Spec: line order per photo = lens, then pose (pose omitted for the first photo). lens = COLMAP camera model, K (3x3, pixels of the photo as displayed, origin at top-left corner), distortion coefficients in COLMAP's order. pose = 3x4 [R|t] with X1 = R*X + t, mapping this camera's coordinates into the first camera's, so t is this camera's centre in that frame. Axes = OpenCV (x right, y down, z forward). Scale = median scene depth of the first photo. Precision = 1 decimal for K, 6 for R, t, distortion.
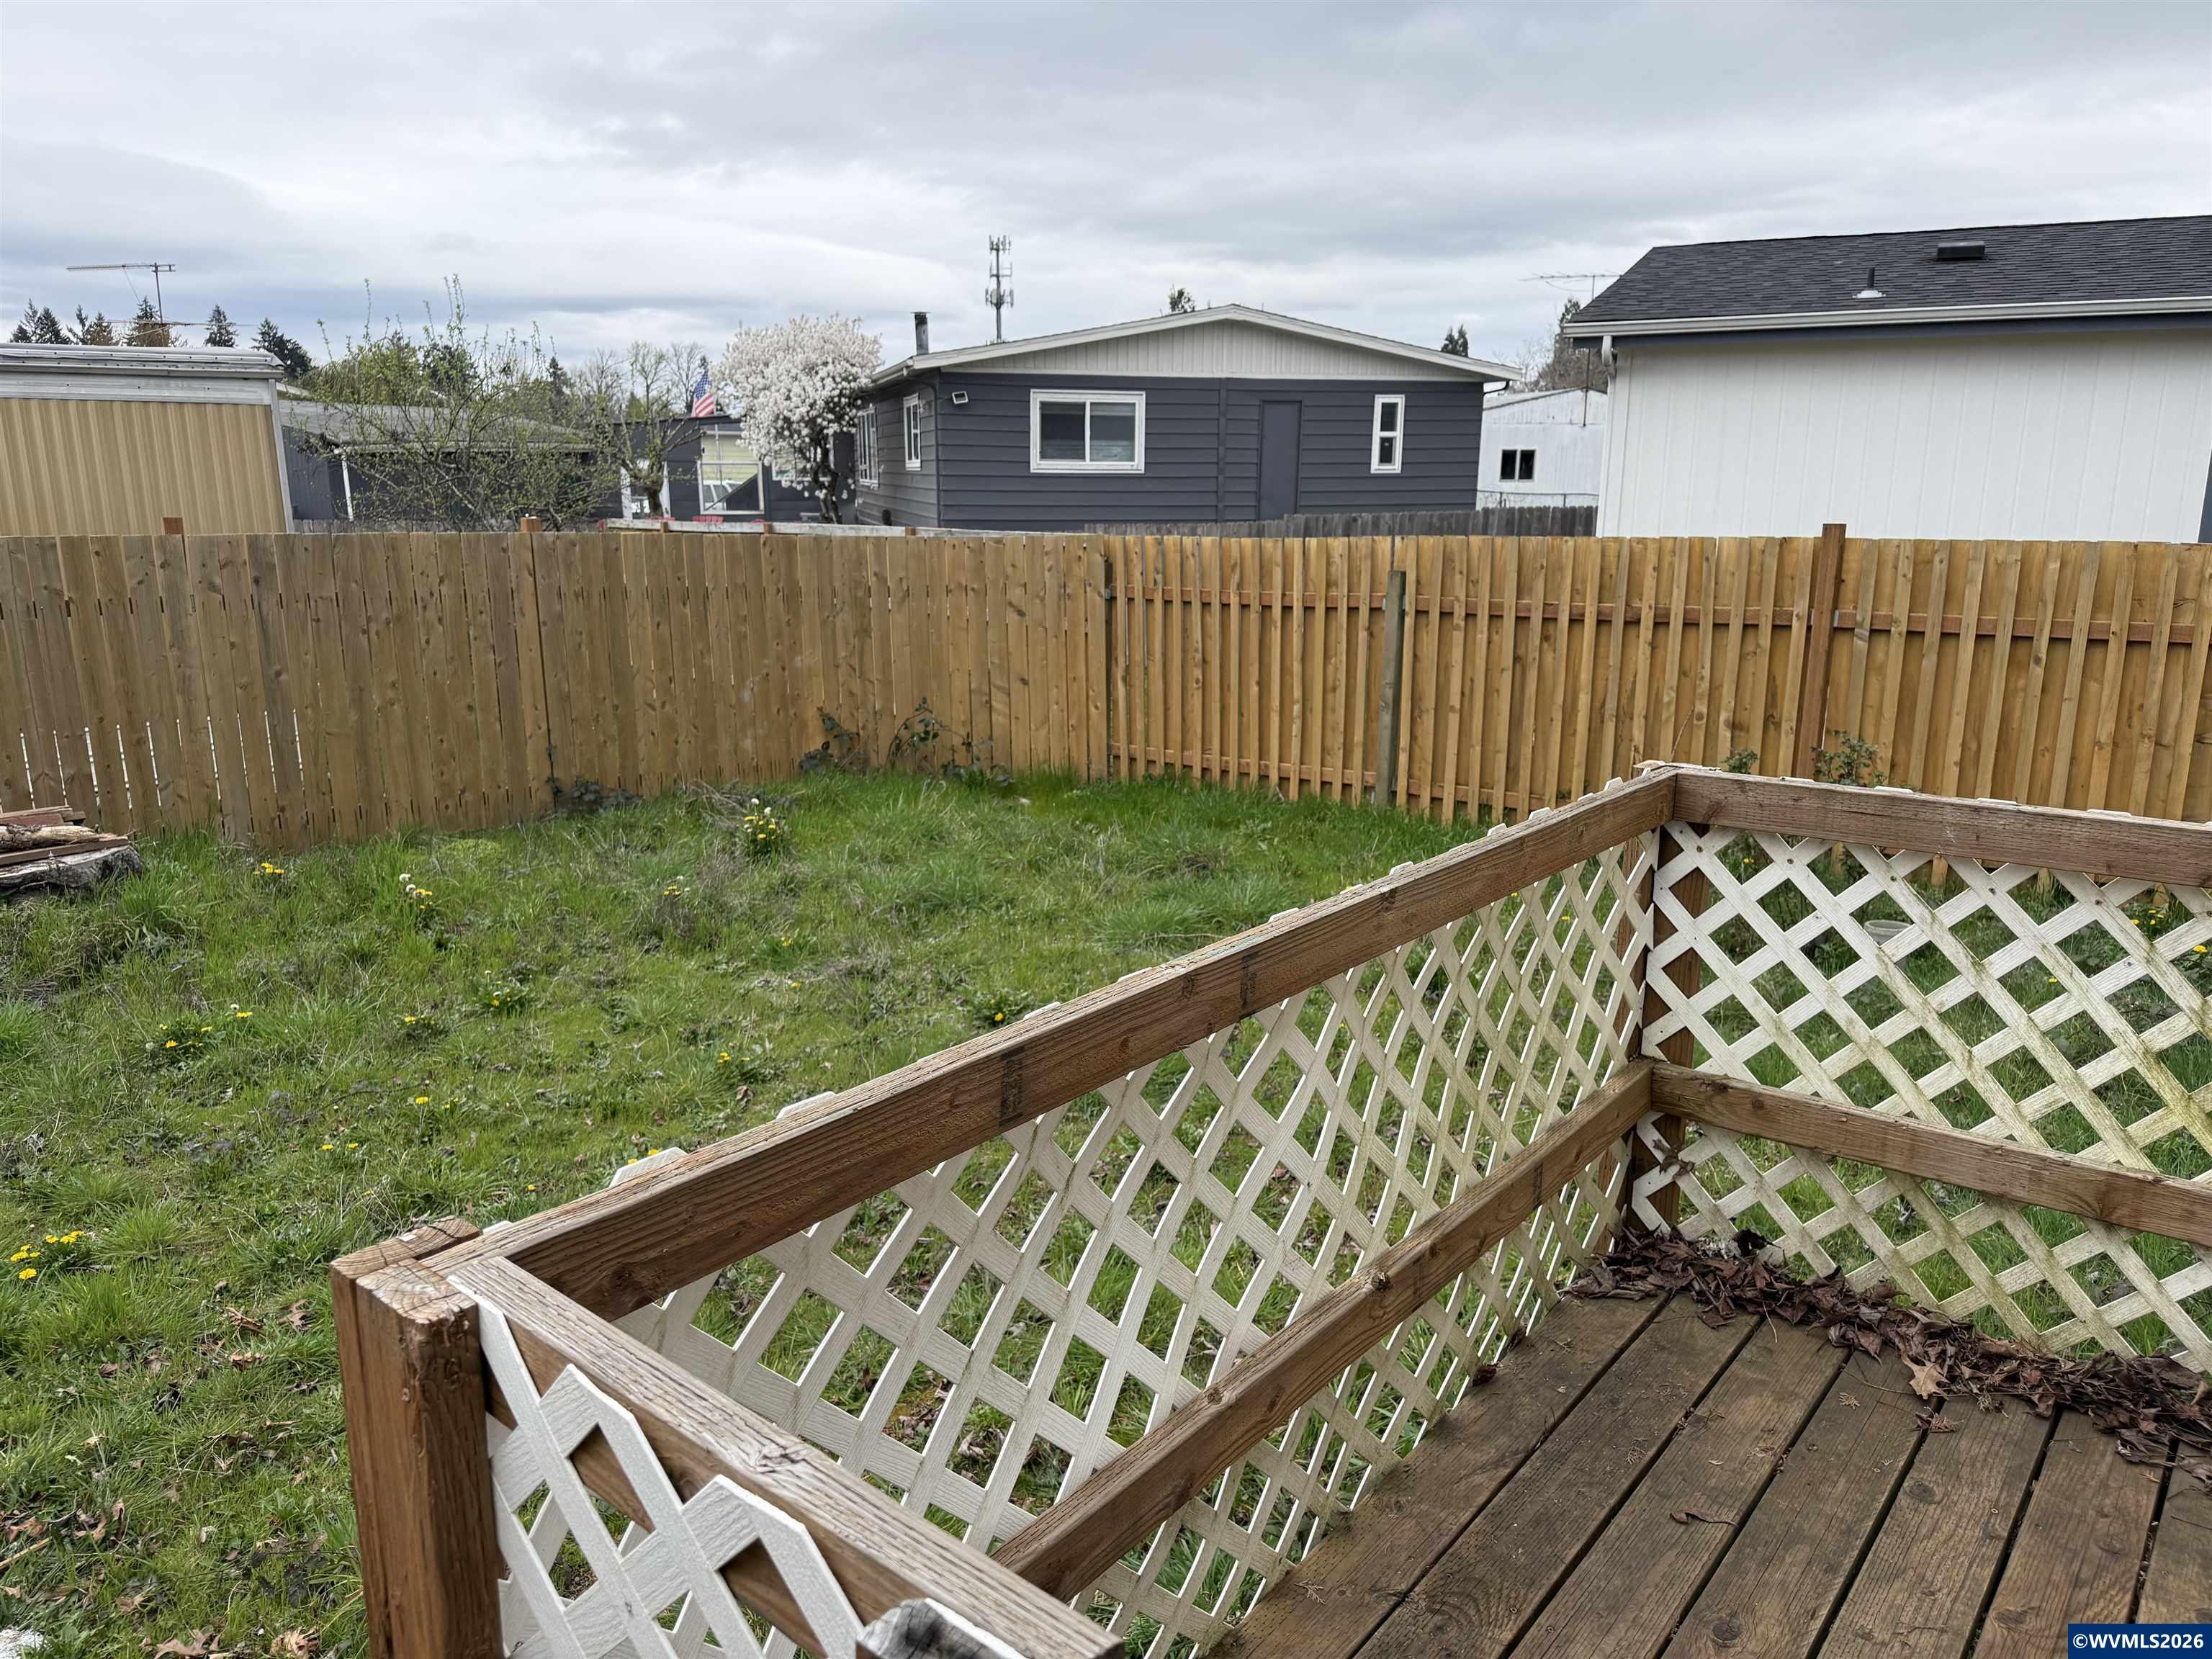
lens RADIAL K [[1561.9, 0, 1108.8], [0, 1561.9, 837.4], [0, 0, 1]] dist [0.116765, -0.198967]
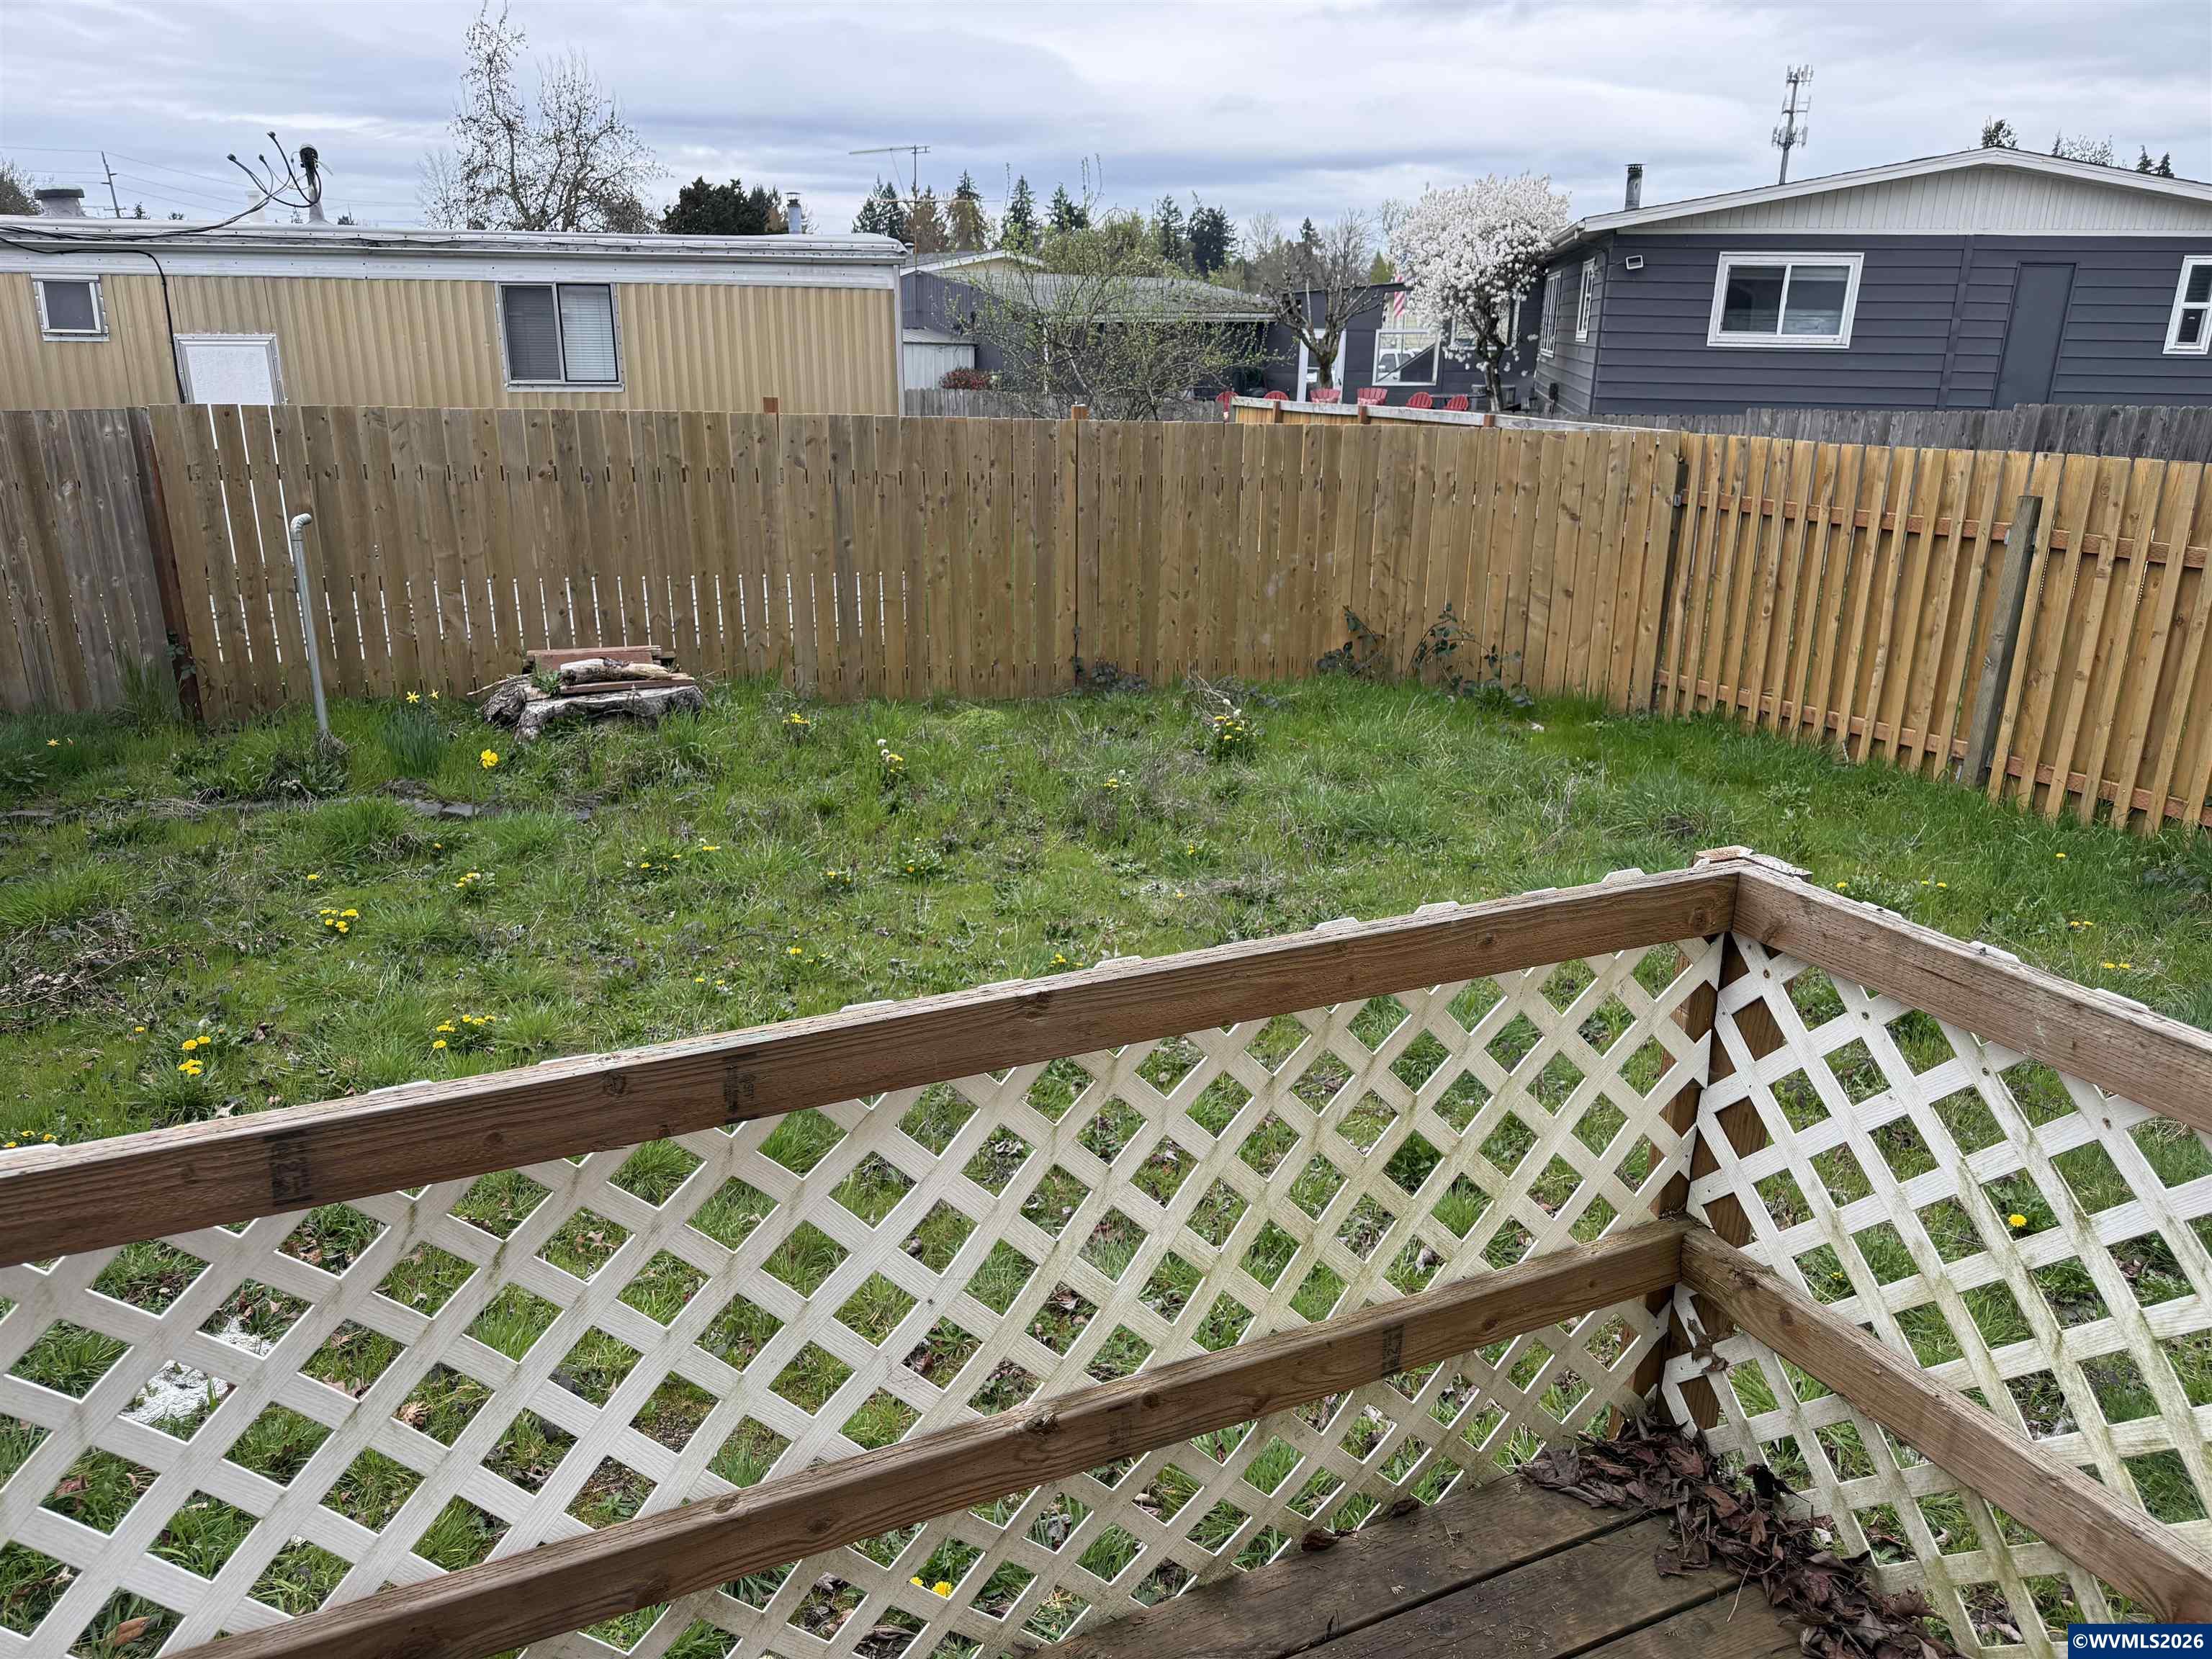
lens RADIAL K [[1565.7, 0, 1103.8], [0, 1565.7, 850.3], [0, 0, 1]] dist [0.058245, -0.075252]
pose [[0.894983, 0.148345, -0.420713, 0.125324], [-0.109406, 0.987278, 0.115378, -0.032519], [0.432477, -0.057233, 0.899827, 0.058687]]
